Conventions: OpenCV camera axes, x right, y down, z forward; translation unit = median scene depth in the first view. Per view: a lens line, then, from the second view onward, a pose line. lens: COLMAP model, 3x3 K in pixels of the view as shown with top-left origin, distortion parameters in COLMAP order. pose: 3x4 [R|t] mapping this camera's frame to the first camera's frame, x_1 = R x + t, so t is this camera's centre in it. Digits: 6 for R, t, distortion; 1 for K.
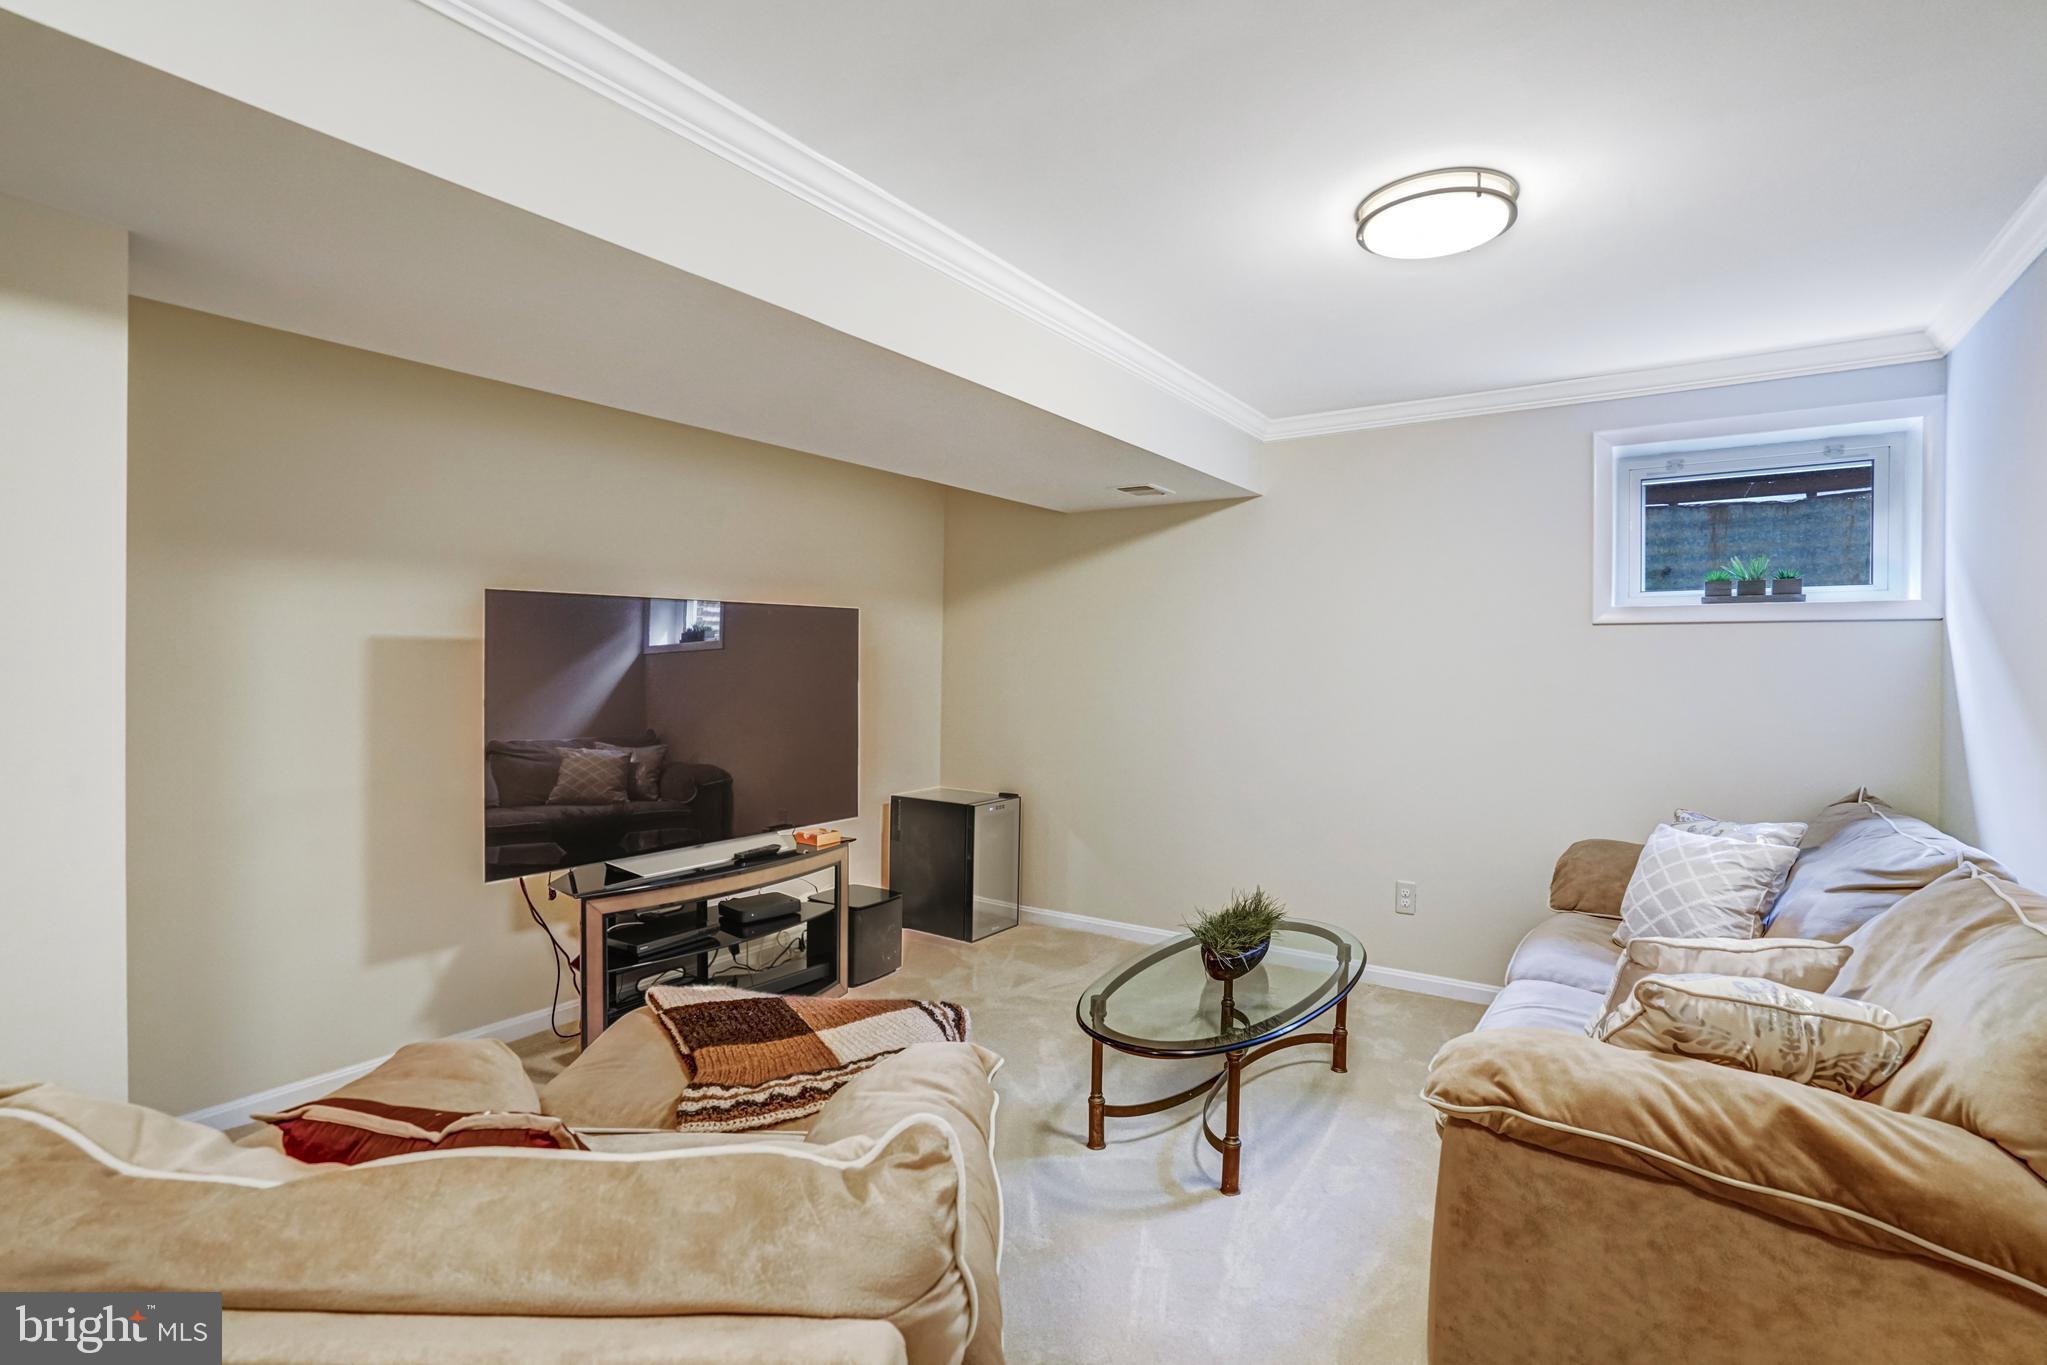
lens RADIAL K [[936.9, 0, 1002.4], [0, 936.9, 672.9], [0, 0, 1]] dist [-0.048625, 0.017006]
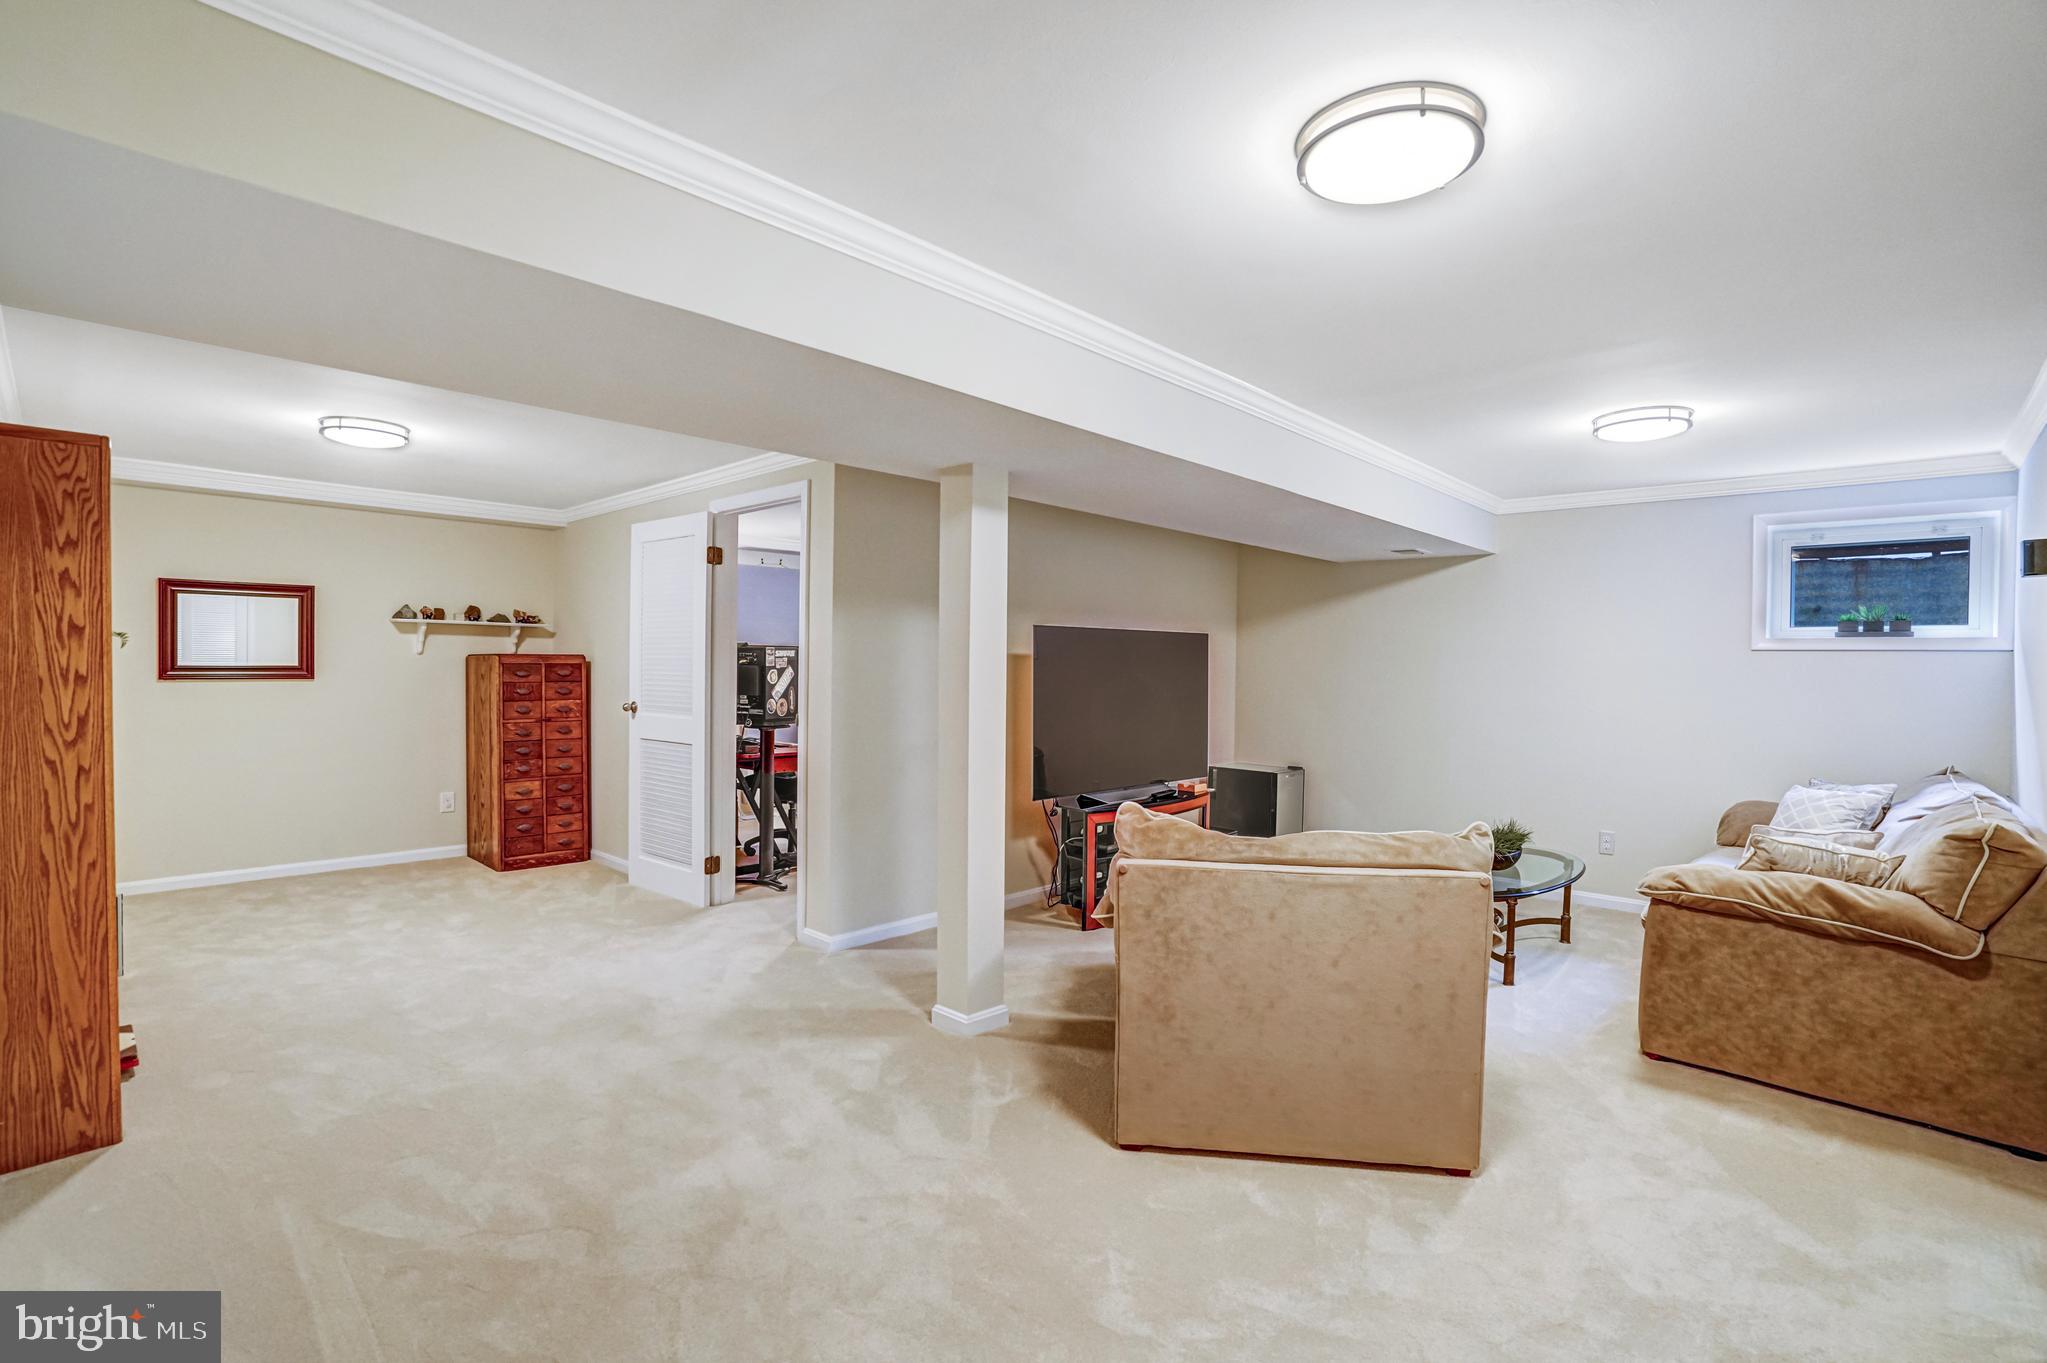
lens RADIAL K [[936.9, 0, 1002.4], [0, 936.9, 671.9], [0, 0, 1]] dist [-0.048625, 0.017006]
pose [[0.989348, 0.010535, -0.145186, -0.434030], [-0.011364, 0.999924, -0.004881, 0.000405], [0.145123, 0.006479, 0.989392, -0.820087]]
